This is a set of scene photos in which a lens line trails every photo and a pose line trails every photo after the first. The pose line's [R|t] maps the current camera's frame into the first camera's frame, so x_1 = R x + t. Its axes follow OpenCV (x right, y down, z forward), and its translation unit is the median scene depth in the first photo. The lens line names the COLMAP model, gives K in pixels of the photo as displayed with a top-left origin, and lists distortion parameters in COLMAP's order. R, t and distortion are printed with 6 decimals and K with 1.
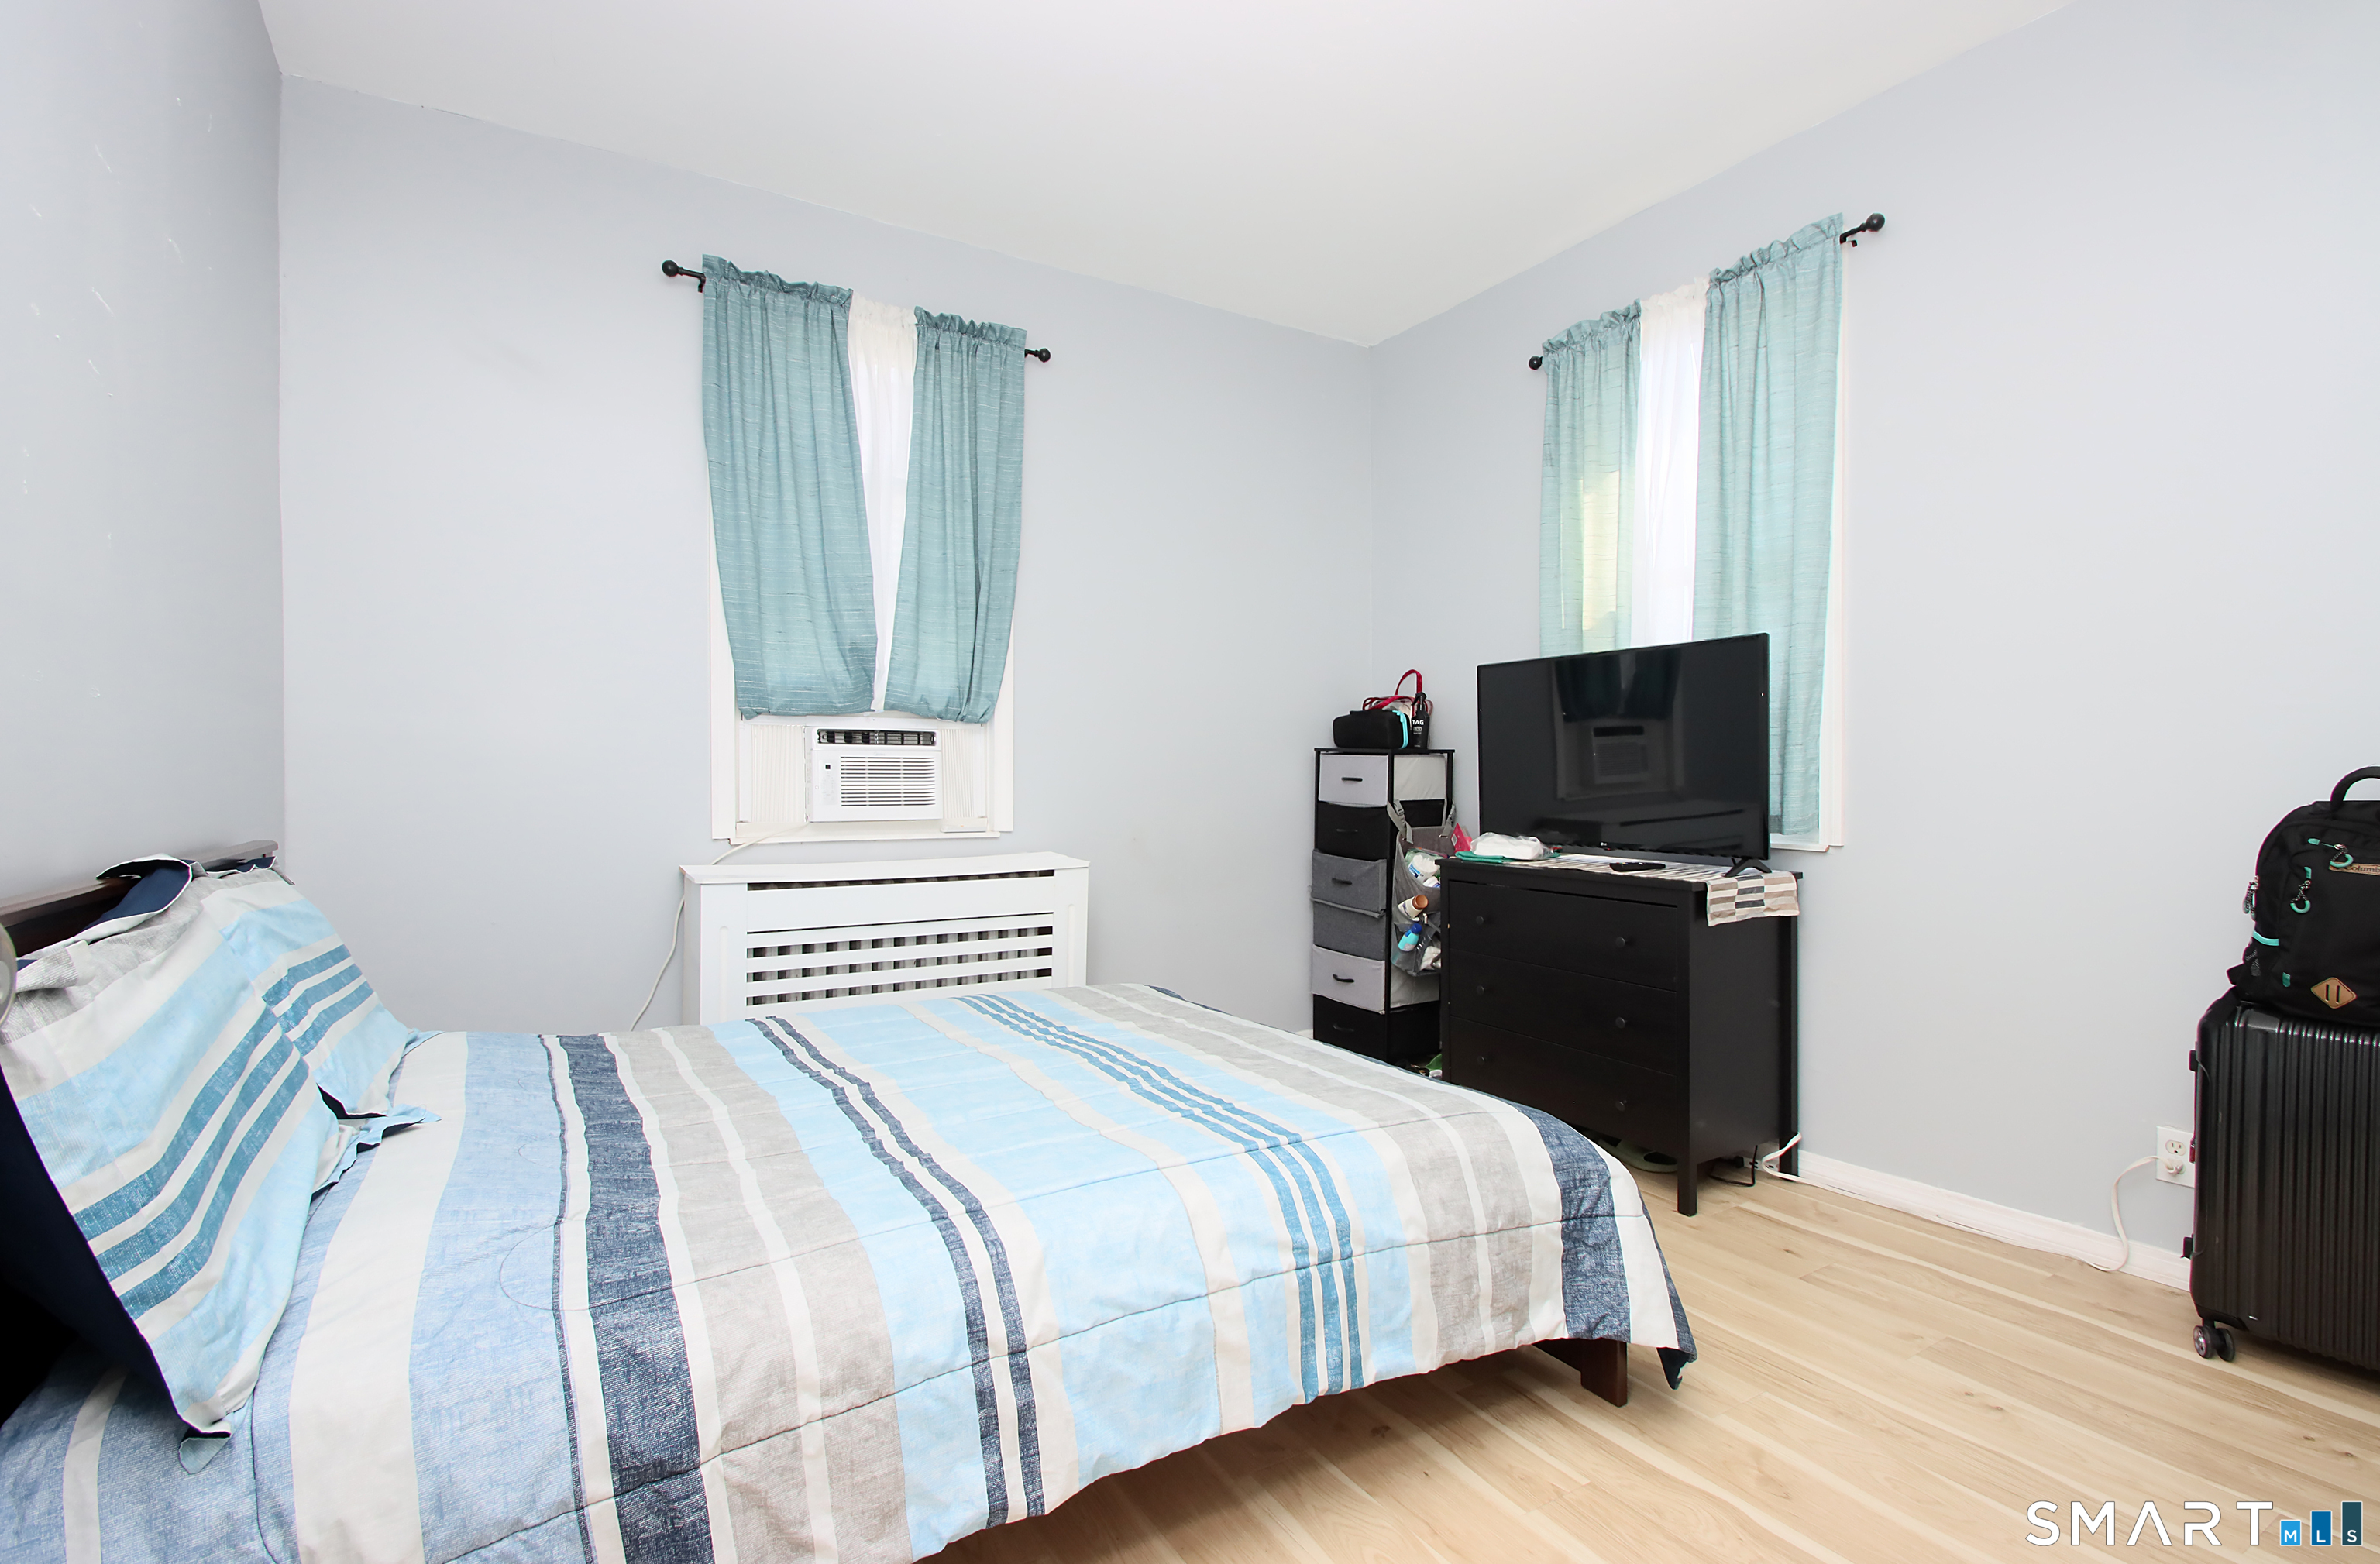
lens RADIAL K [[1065.6, 0, 1190.0], [0, 1065.6, 782.0], [0, 0, 1]] dist [0.002277, -0.000167]
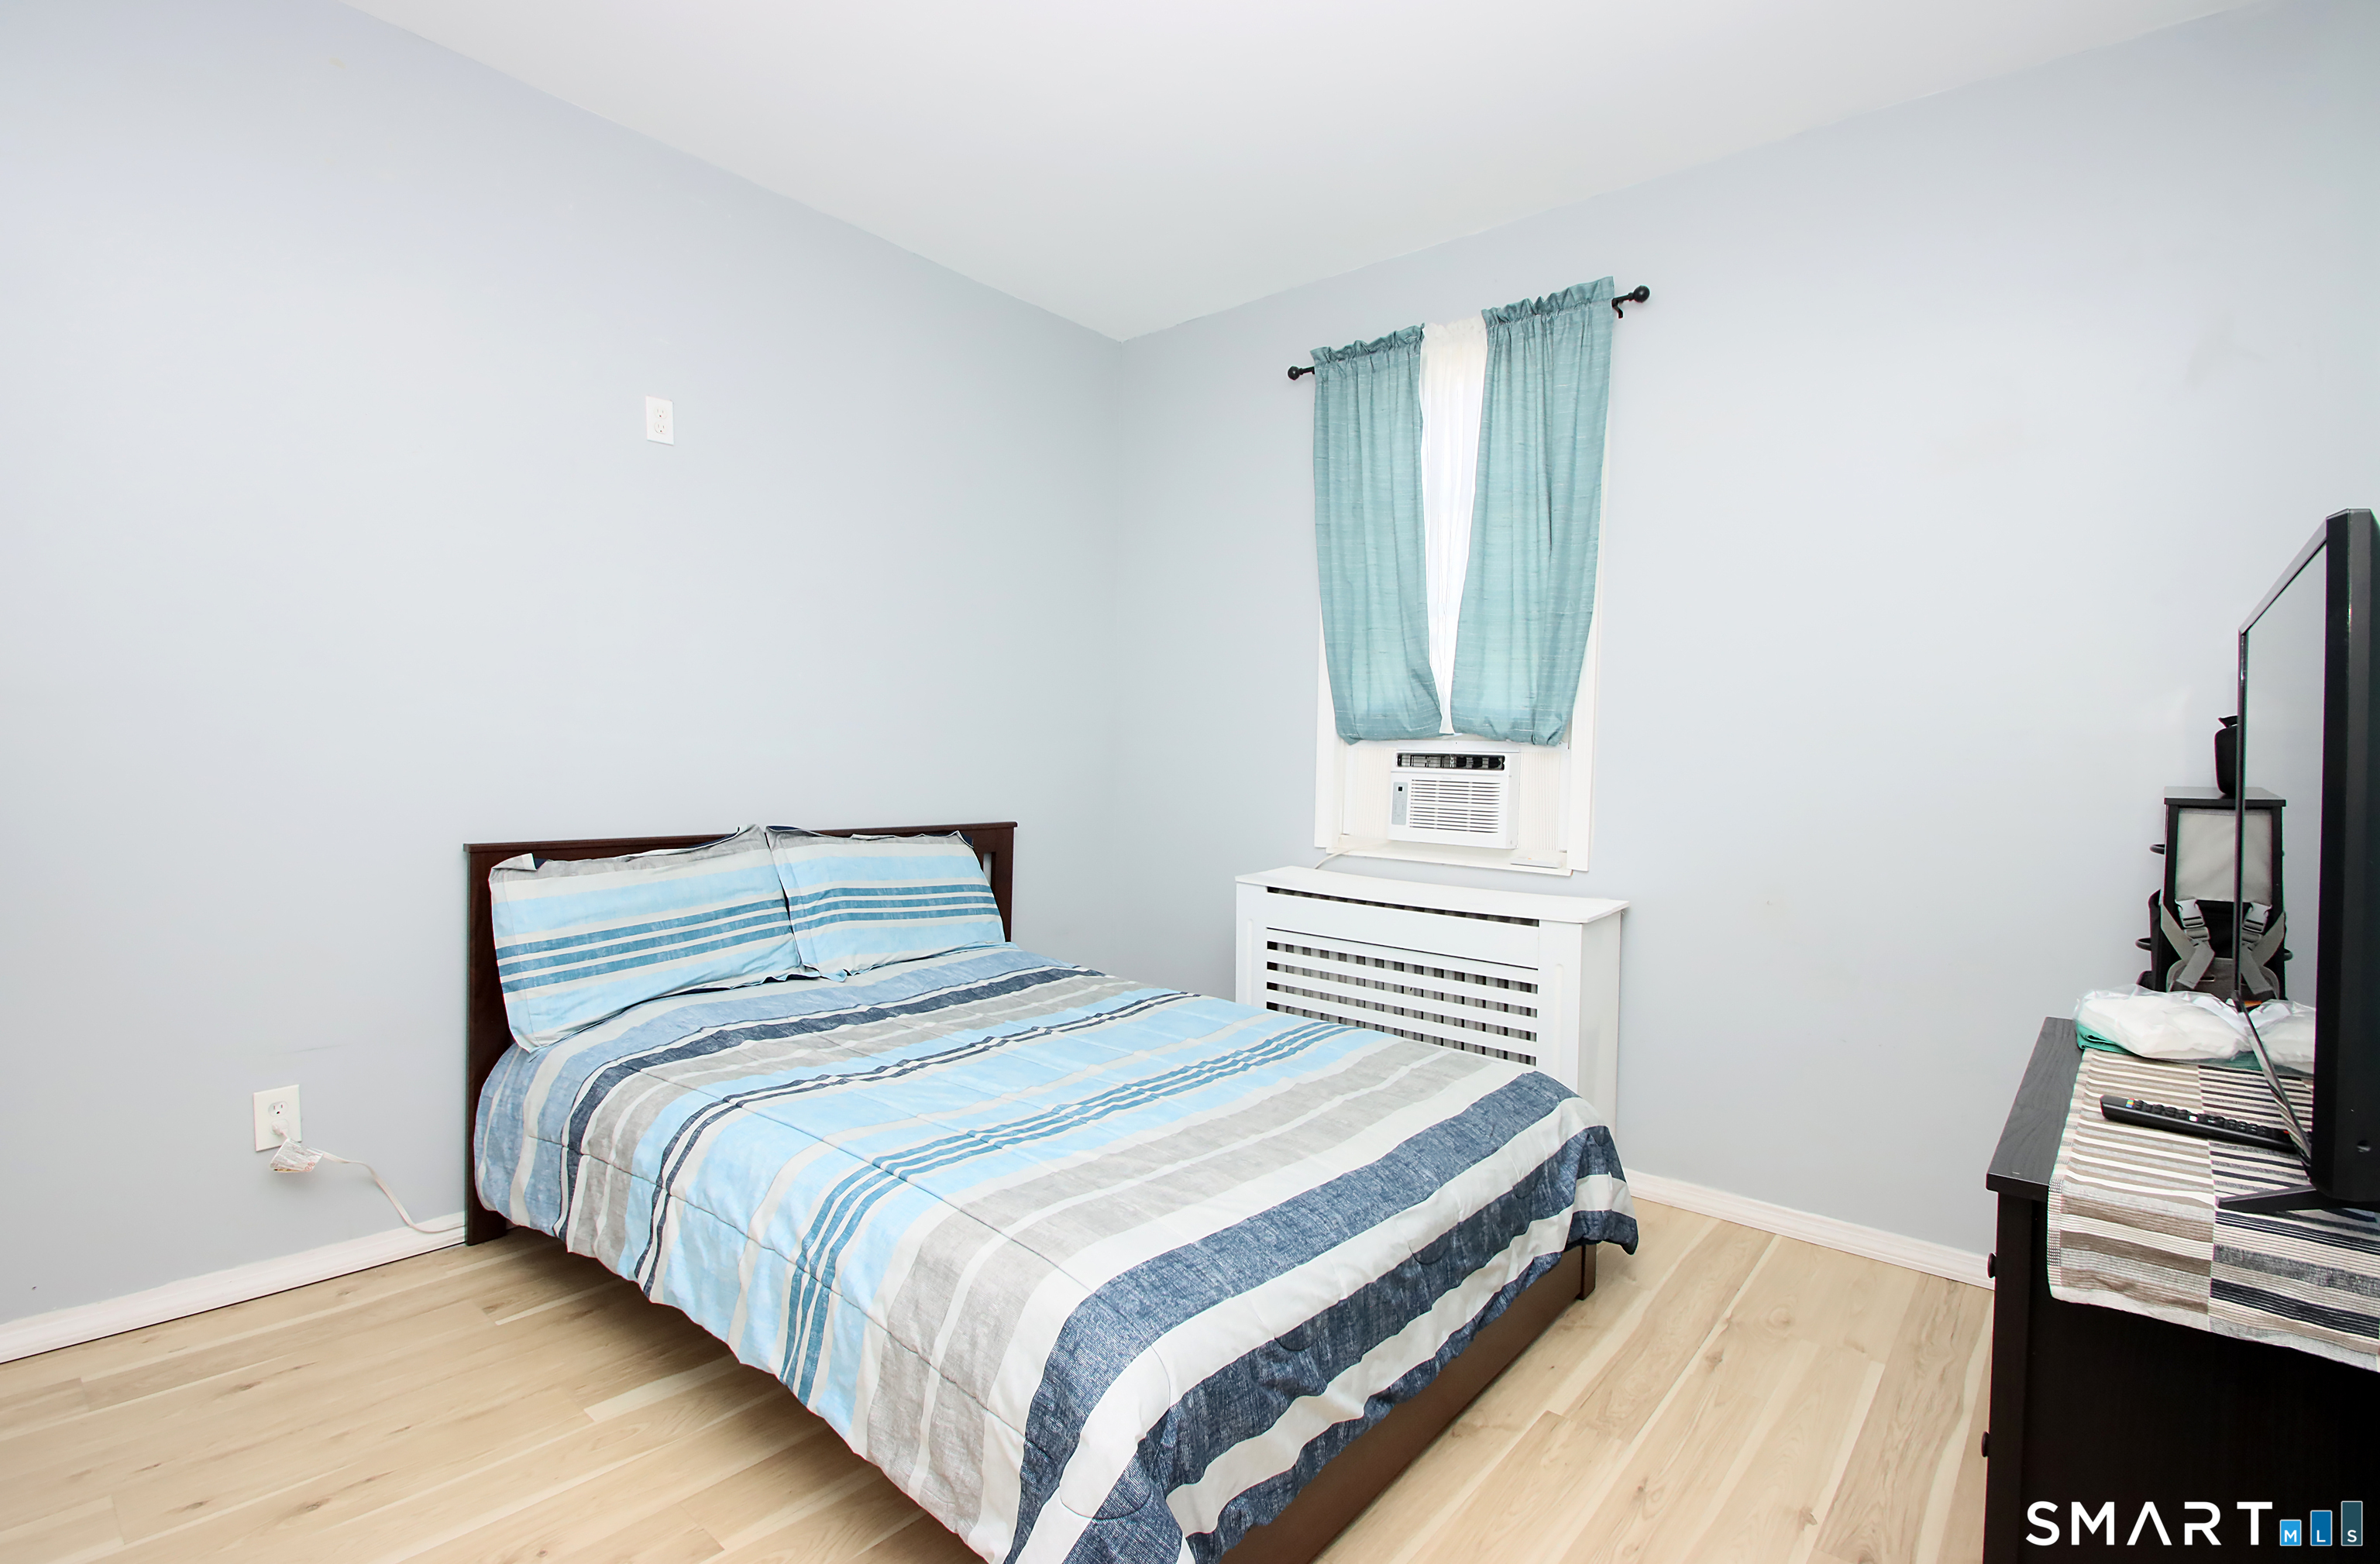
lens RADIAL K [[1065.6, 0, 1190.0], [0, 1065.6, 782.0], [0, 0, 1]] dist [0.002277, -0.000167]
pose [[0.351553, 0.034748, -0.935523, 0.569721], [-0.027527, 0.999263, 0.026772, -0.043206], [0.935763, 0.016340, 0.352250, 0.433986]]
